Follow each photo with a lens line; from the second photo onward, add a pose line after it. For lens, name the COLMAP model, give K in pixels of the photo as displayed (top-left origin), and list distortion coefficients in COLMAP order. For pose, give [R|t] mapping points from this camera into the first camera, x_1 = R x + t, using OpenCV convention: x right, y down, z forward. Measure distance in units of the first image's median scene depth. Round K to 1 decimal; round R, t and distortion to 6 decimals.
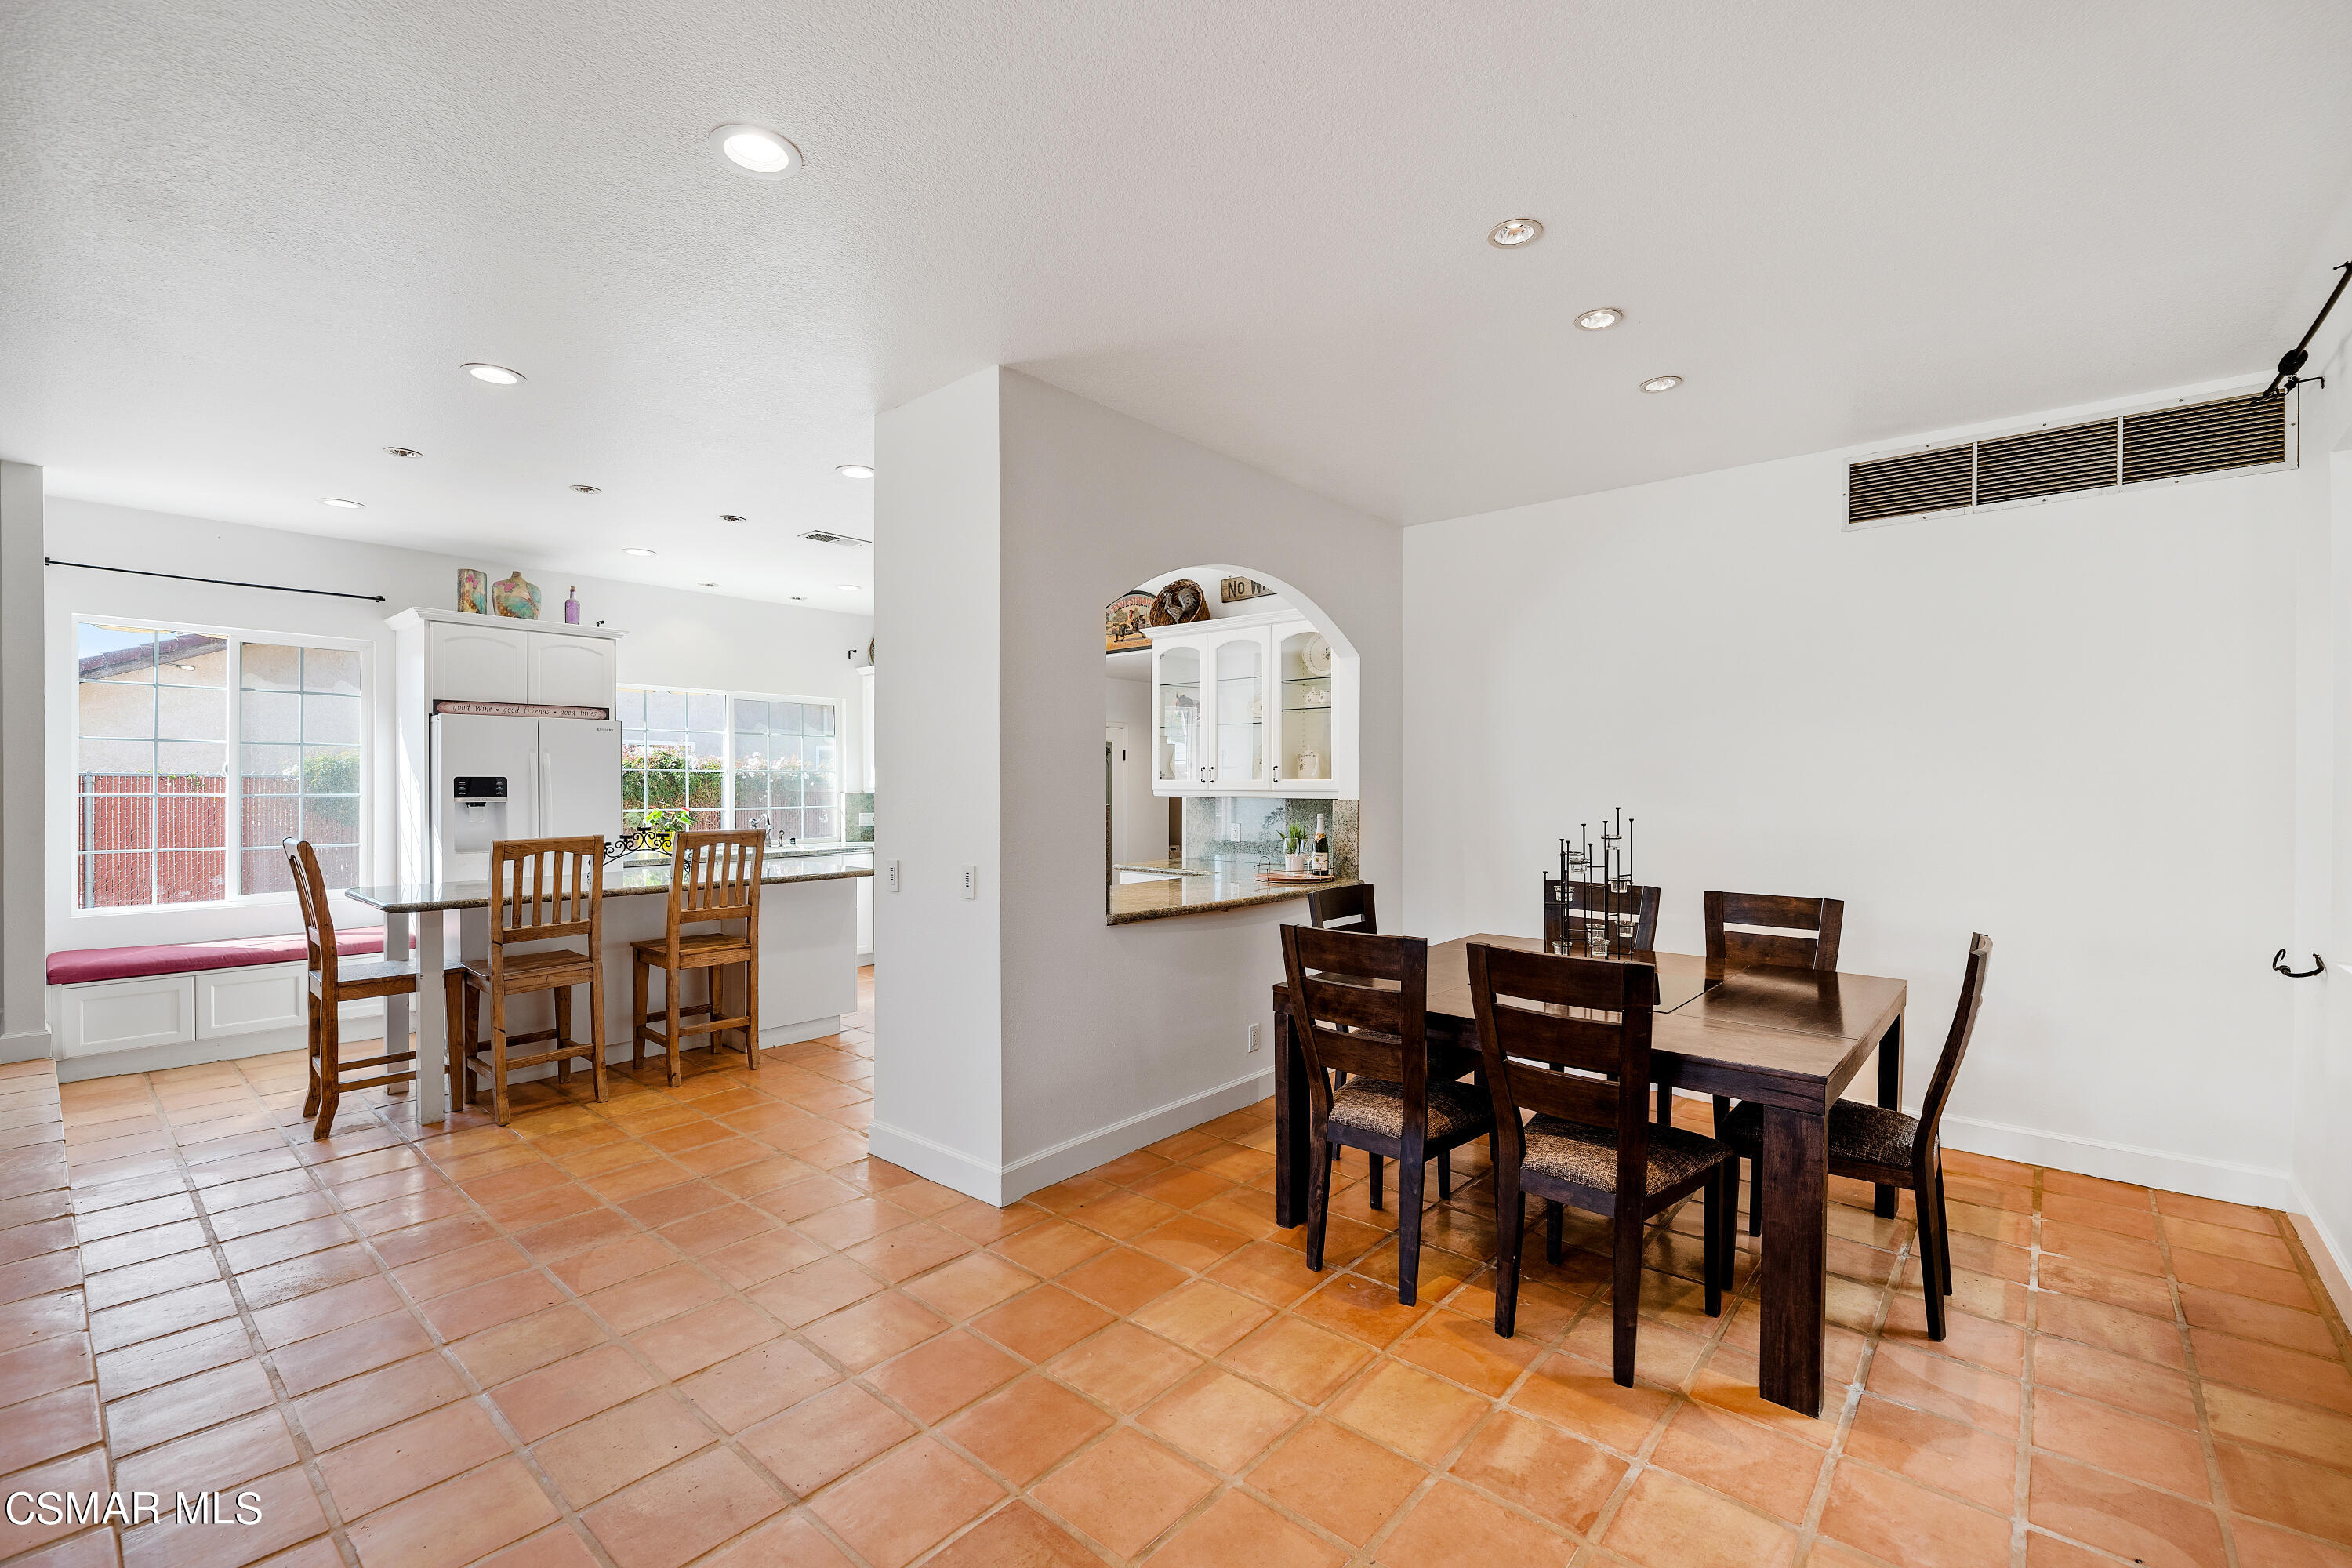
lens RADIAL K [[995.3, 0, 1189.4], [0, 995.3, 784.5], [0, 0, 1]] dist [-0.000237, -0.000482]
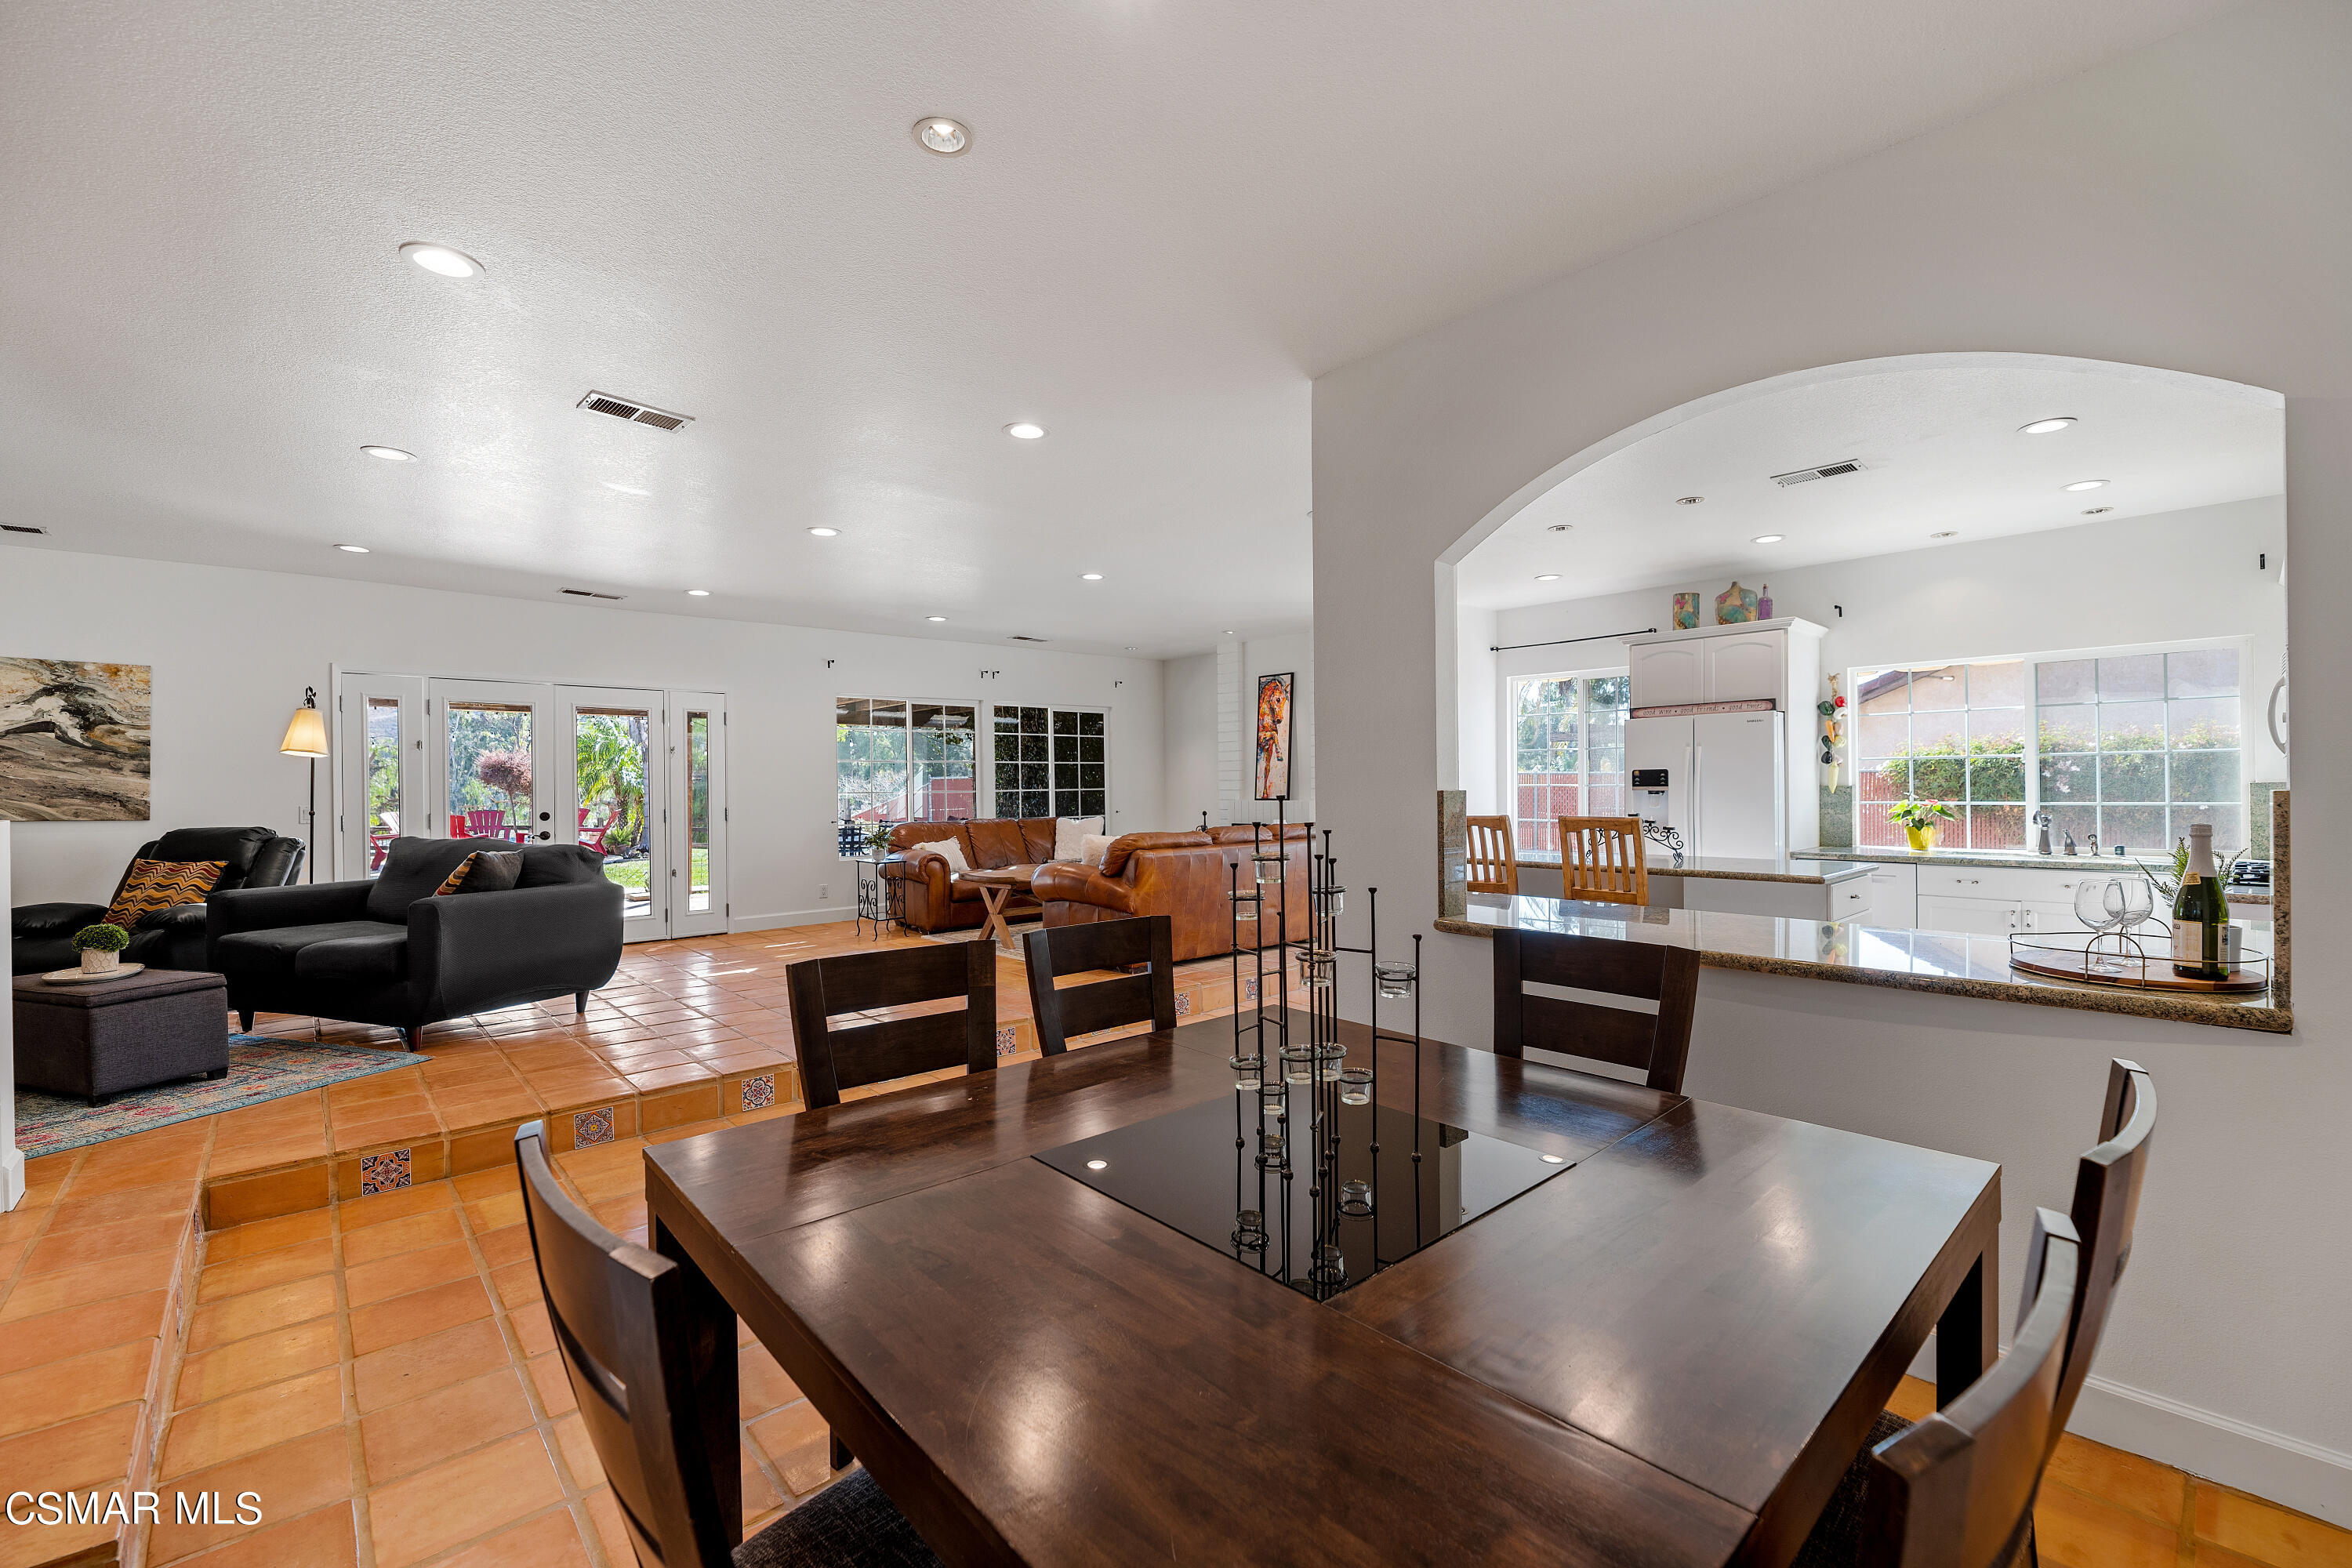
lens RADIAL K [[995.3, 0, 1176.9], [0, 995.3, 783.8], [0, 0, 1]] dist [-0.000237, -0.000482]
pose [[-0.136751, -0.005045, -0.990593, 0.544407], [0.006903, 0.999958, -0.006046, 0.012495], [0.990581, -0.007665, -0.136710, 0.601510]]
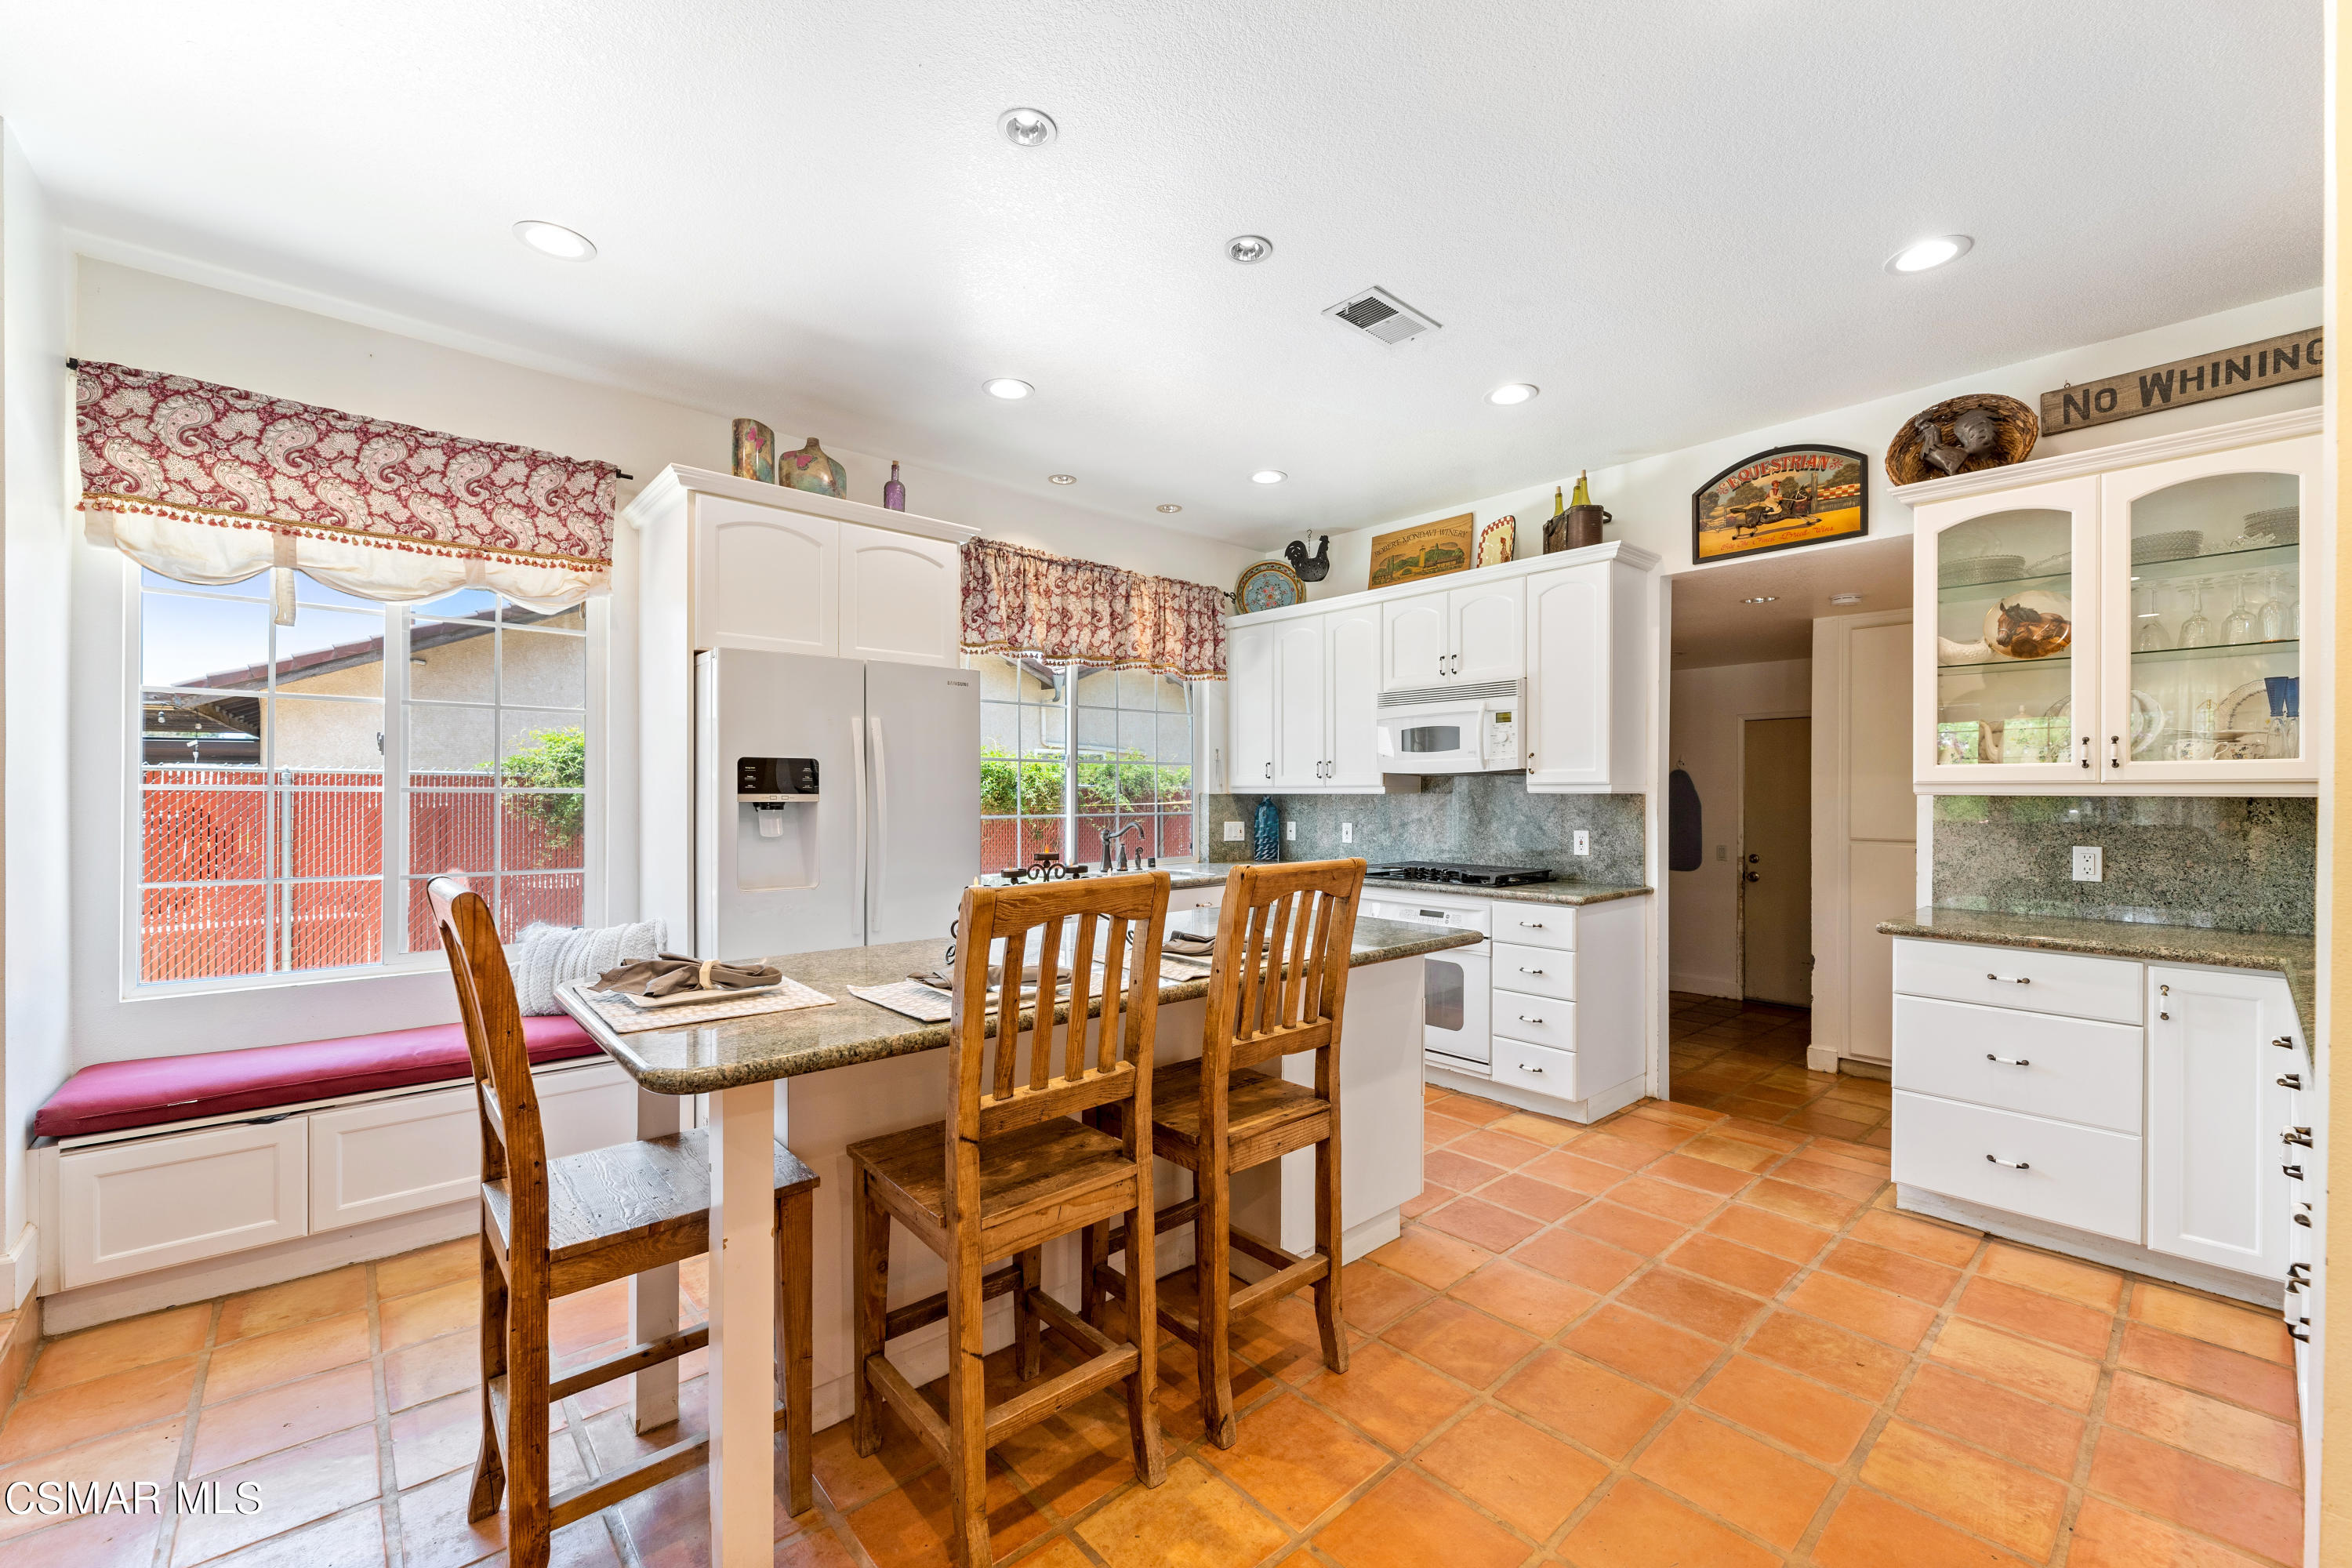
lens RADIAL K [[955.6, 0, 1180.8], [0, 955.6, 794.3], [0, 0, 1]] dist [0.002834, -0.002230]
pose [[0.990514, 0.001131, -0.137407, -0.401217], [-0.000965, 0.999999, 0.001273, 0.011961], [0.137408, -0.001129, 0.990514, 0.478118]]
